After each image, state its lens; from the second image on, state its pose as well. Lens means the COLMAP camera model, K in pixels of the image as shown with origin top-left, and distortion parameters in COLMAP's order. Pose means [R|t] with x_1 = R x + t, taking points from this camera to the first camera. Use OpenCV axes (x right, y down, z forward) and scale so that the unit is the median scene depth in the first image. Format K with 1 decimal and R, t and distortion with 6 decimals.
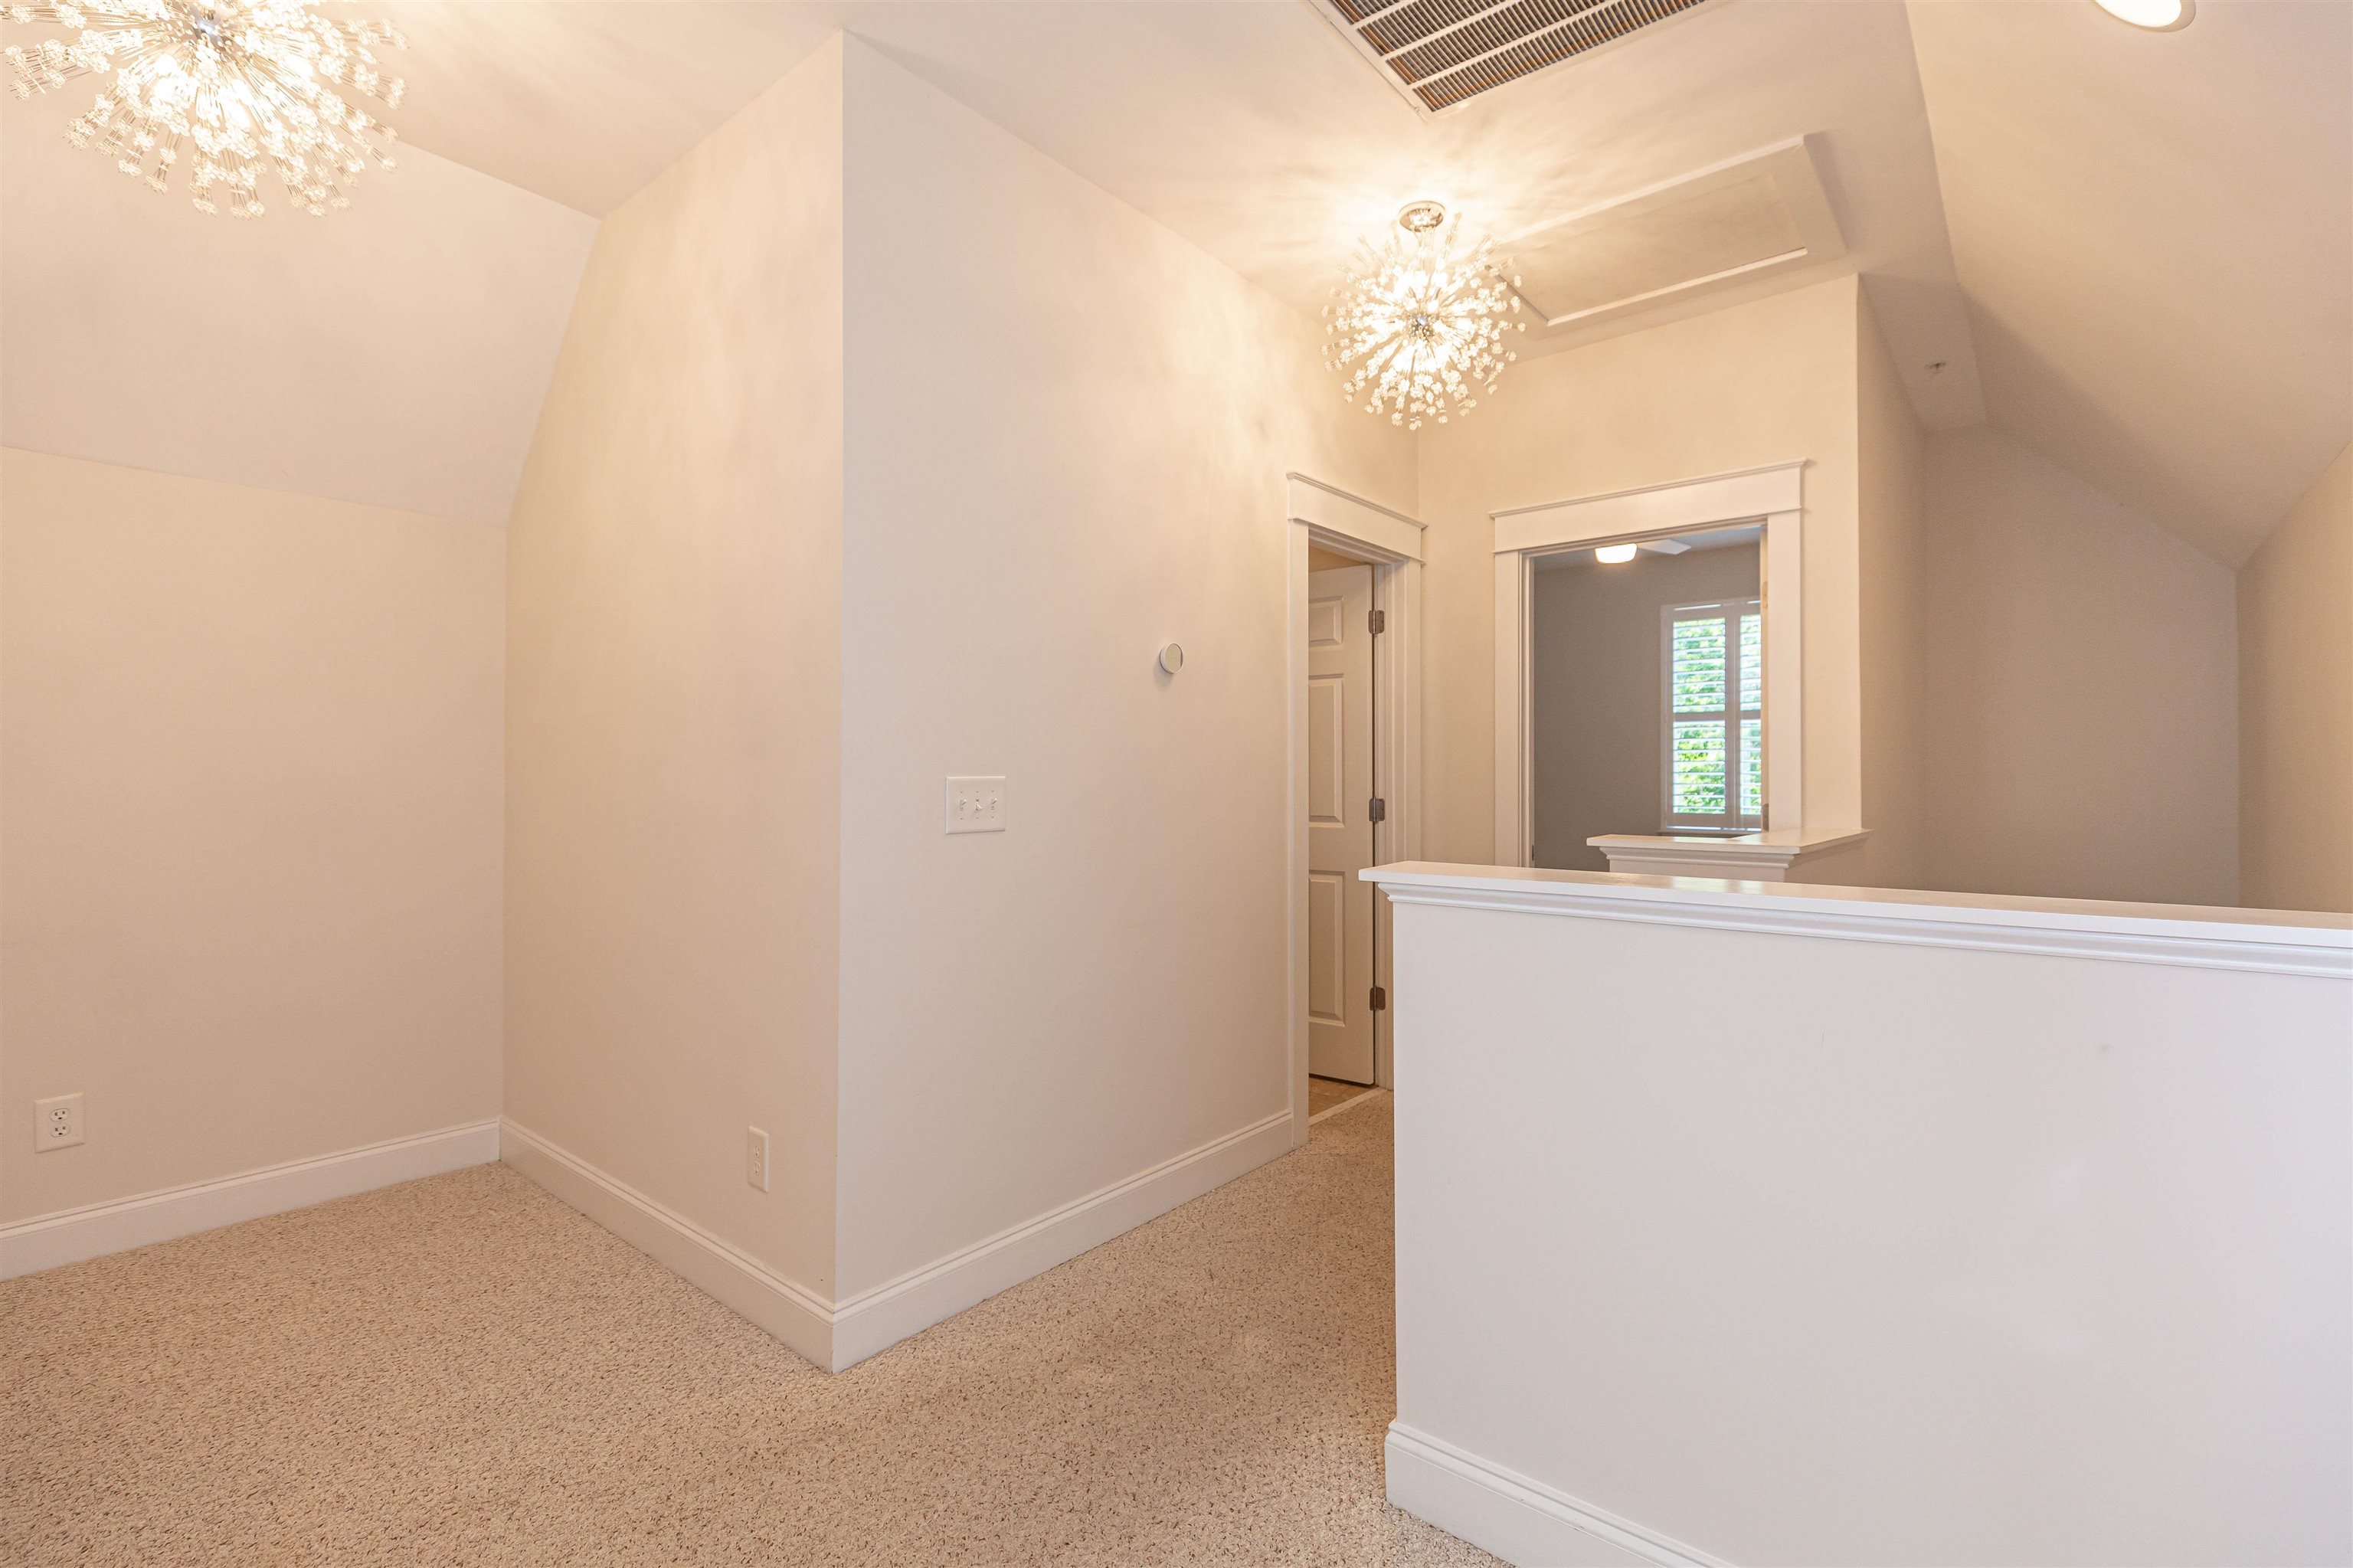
lens RADIAL K [[1067.4, 0, 1173.2], [0, 1067.4, 766.3], [0, 0, 1]] dist [0.001453, 0.000326]
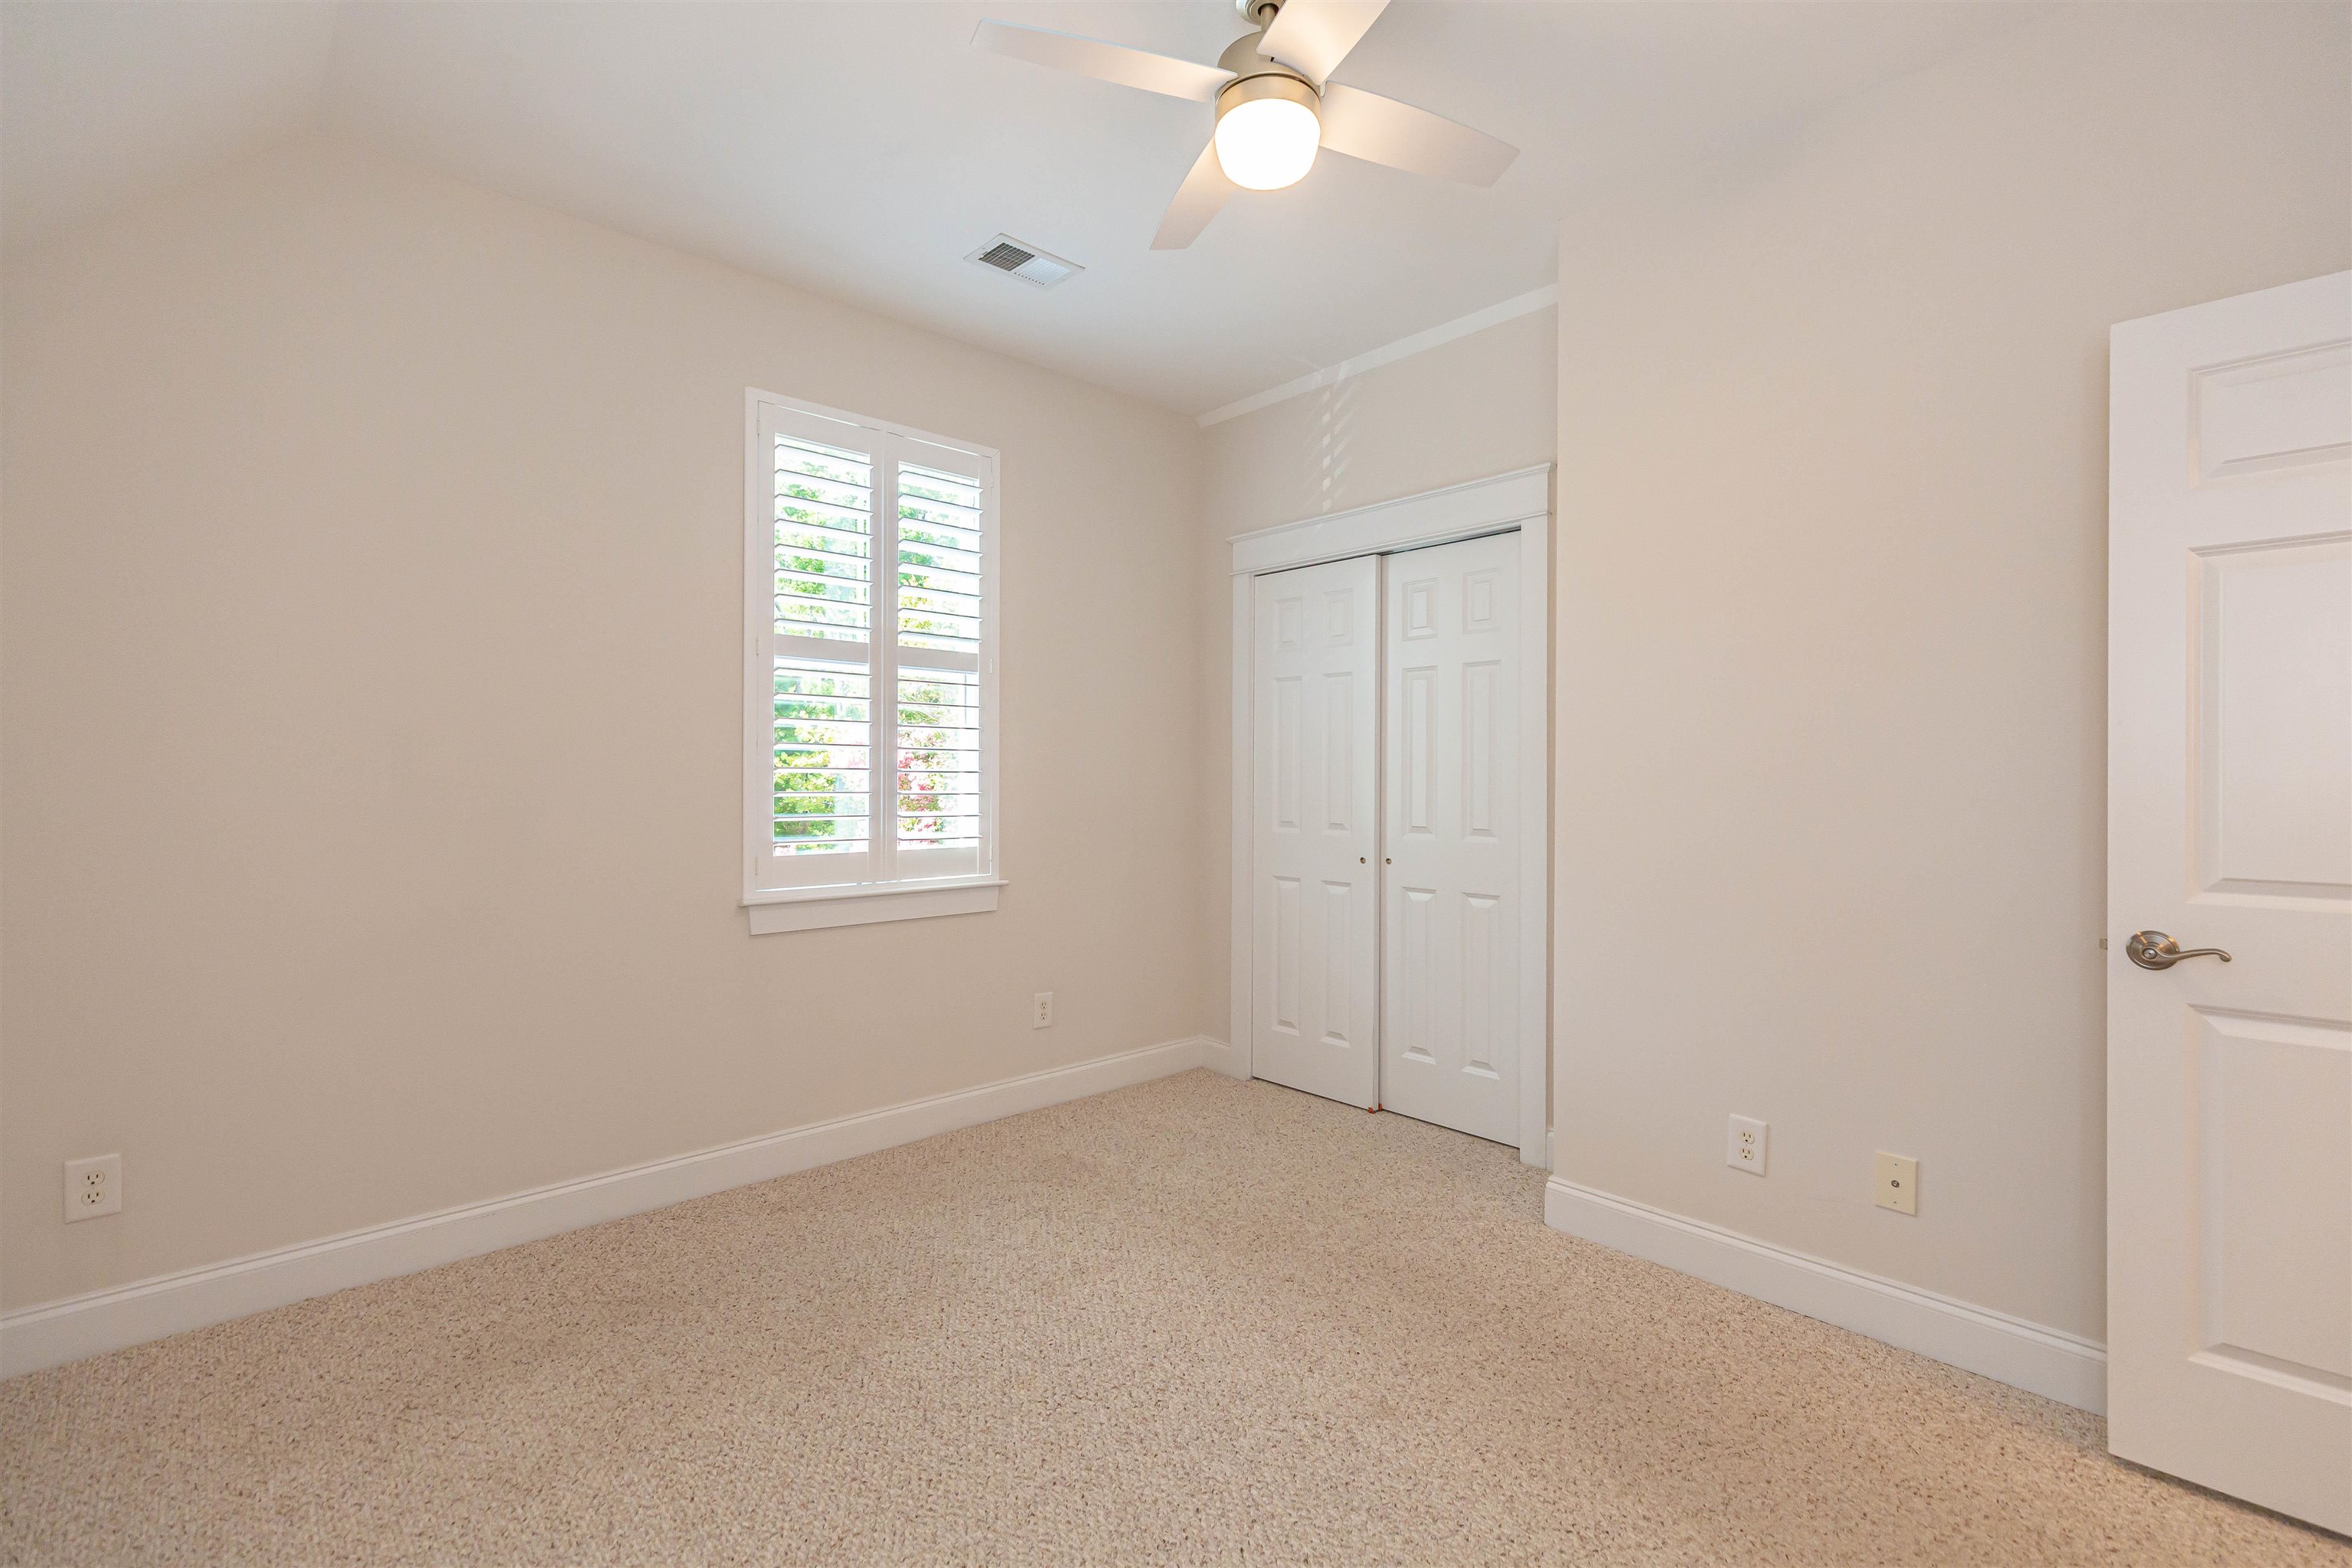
lens RADIAL K [[1050.8, 0, 1182.7], [0, 1050.8, 779.1], [0, 0, 1]] dist [0.004675, -0.000242]
pose [[0.125770, -0.002549, 0.992056, 0.110907], [-0.012836, 0.999909, 0.004196, 0.013126], [-0.991976, -0.013262, 0.125726, 1.629308]]
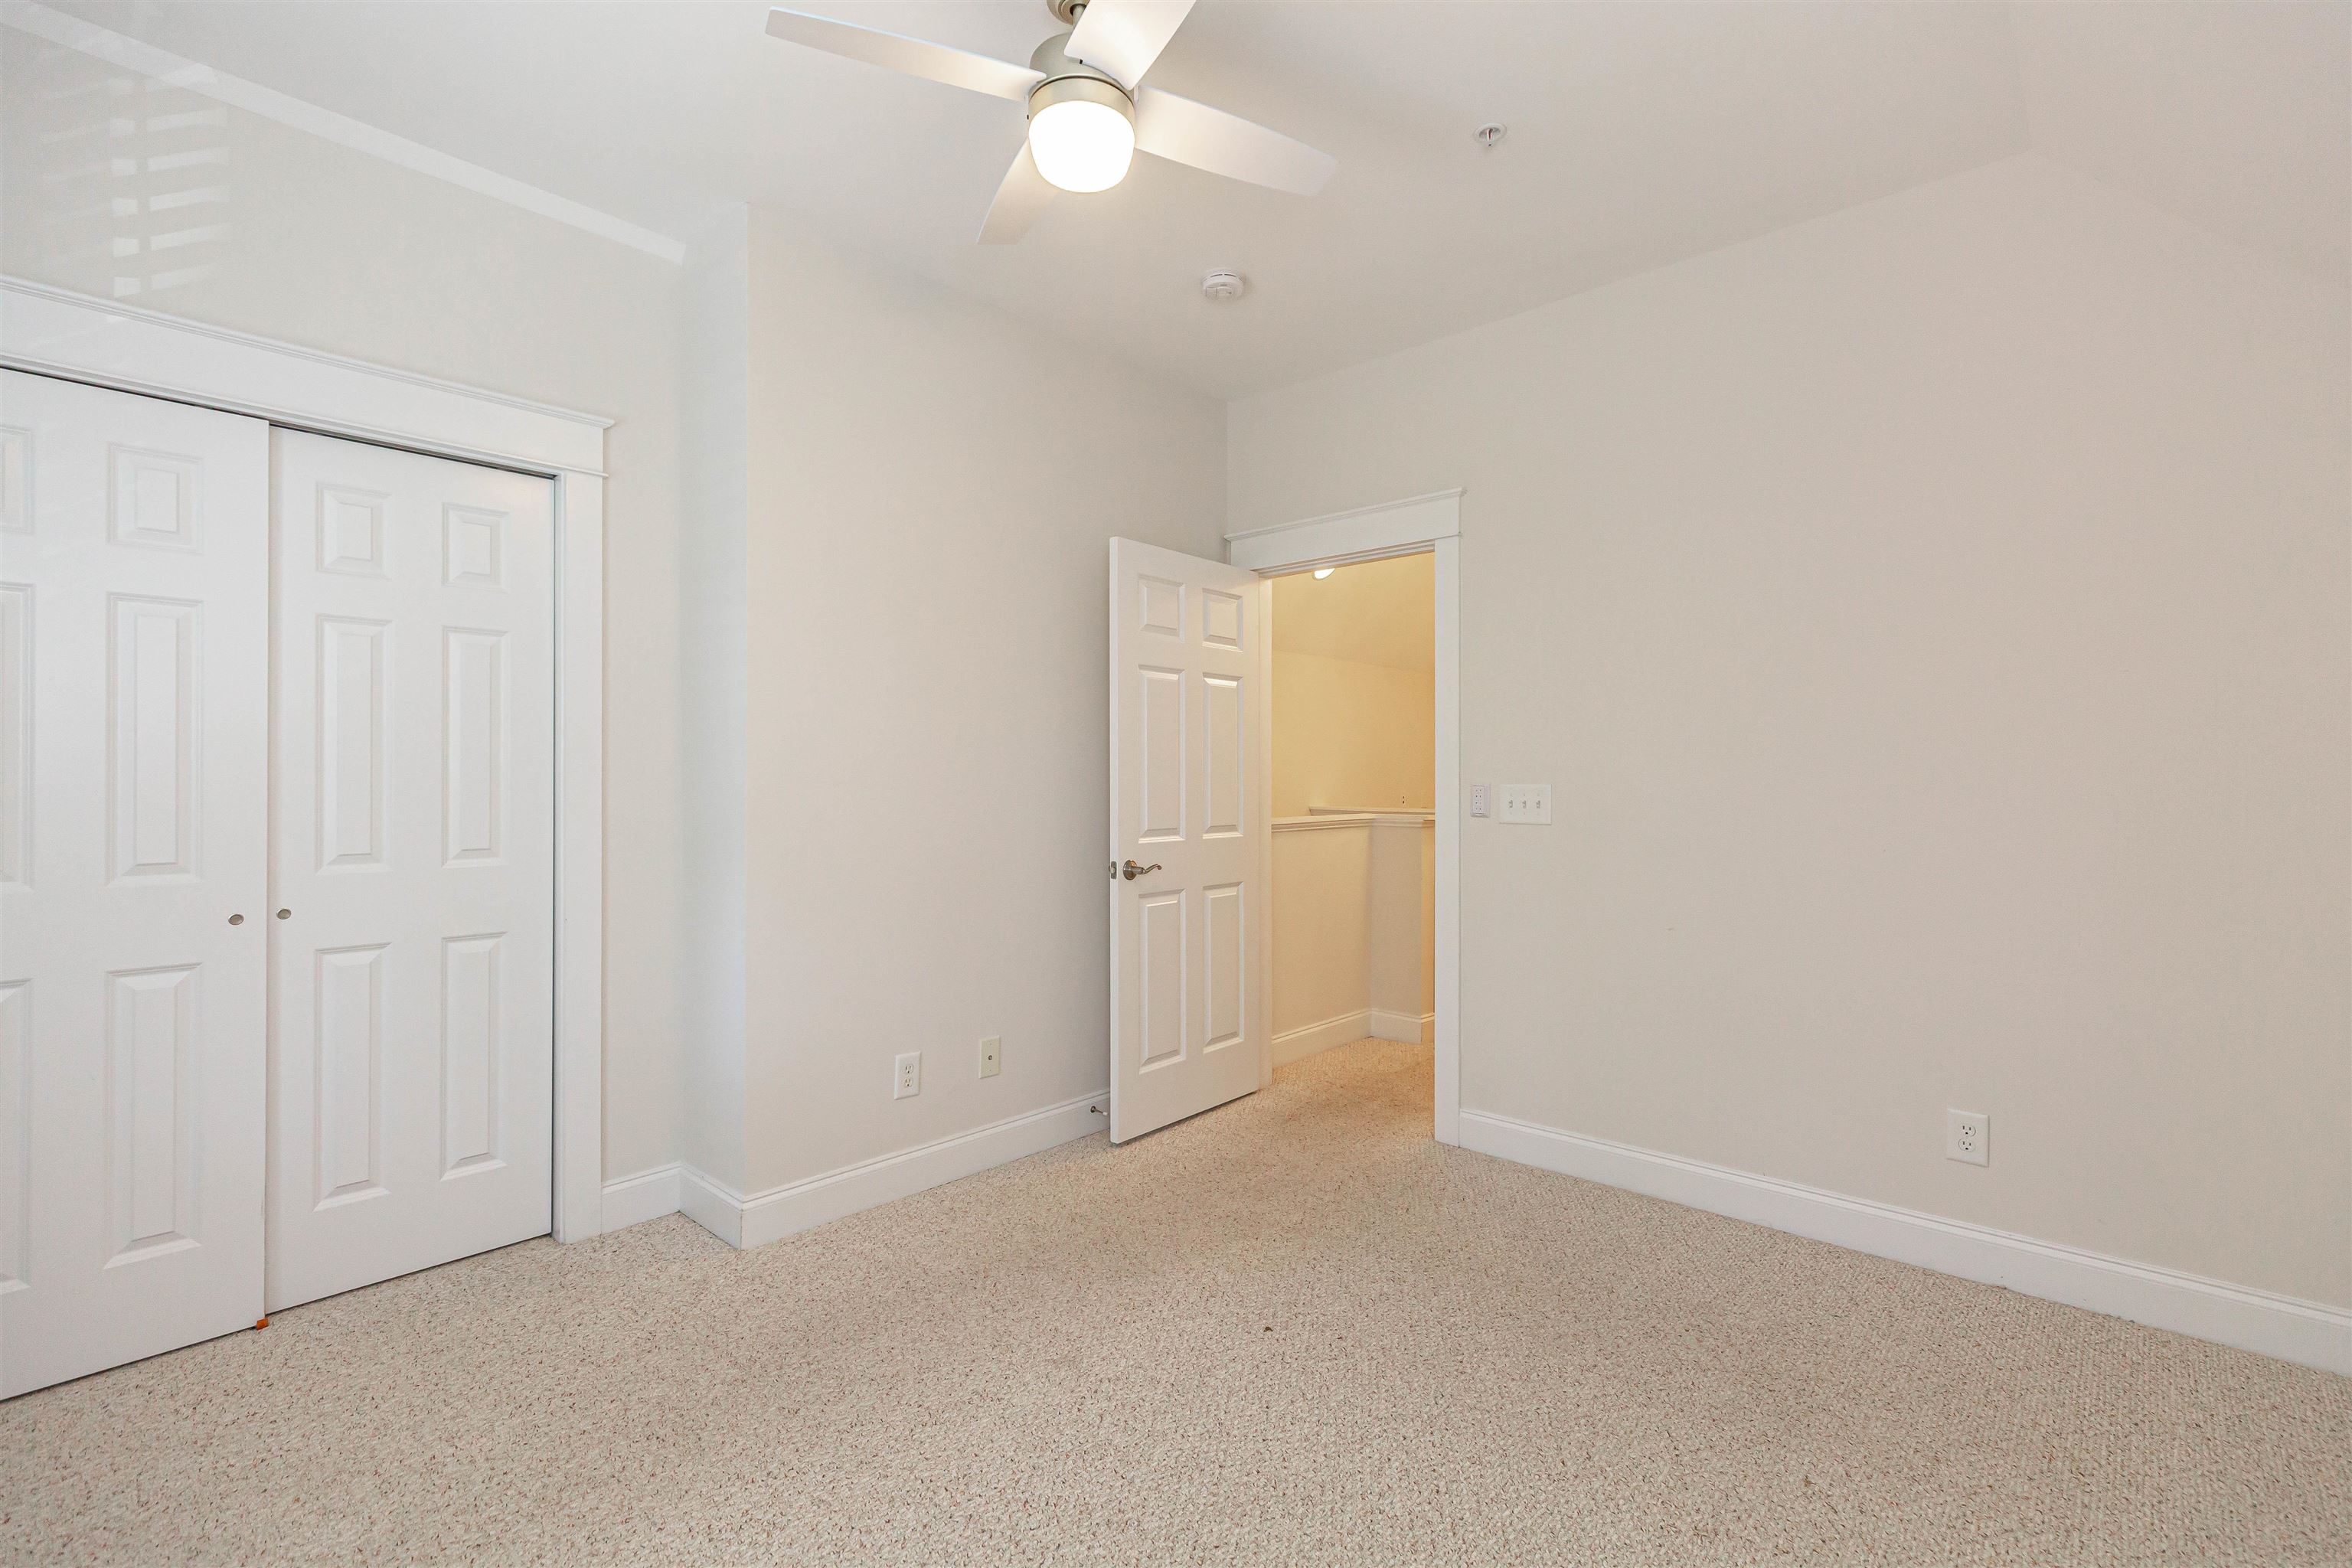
lens RADIAL K [[1044.2, 0, 1176.0], [0, 1044.2, 784.0], [0, 0, 1]] dist [0.006944, -0.000018]
pose [[-0.999014, -0.000456, 0.044384, 0.611875], [-0.000782, 0.999973, -0.007321, 0.019690], [-0.044379, -0.007349, -0.998988, 2.221395]]
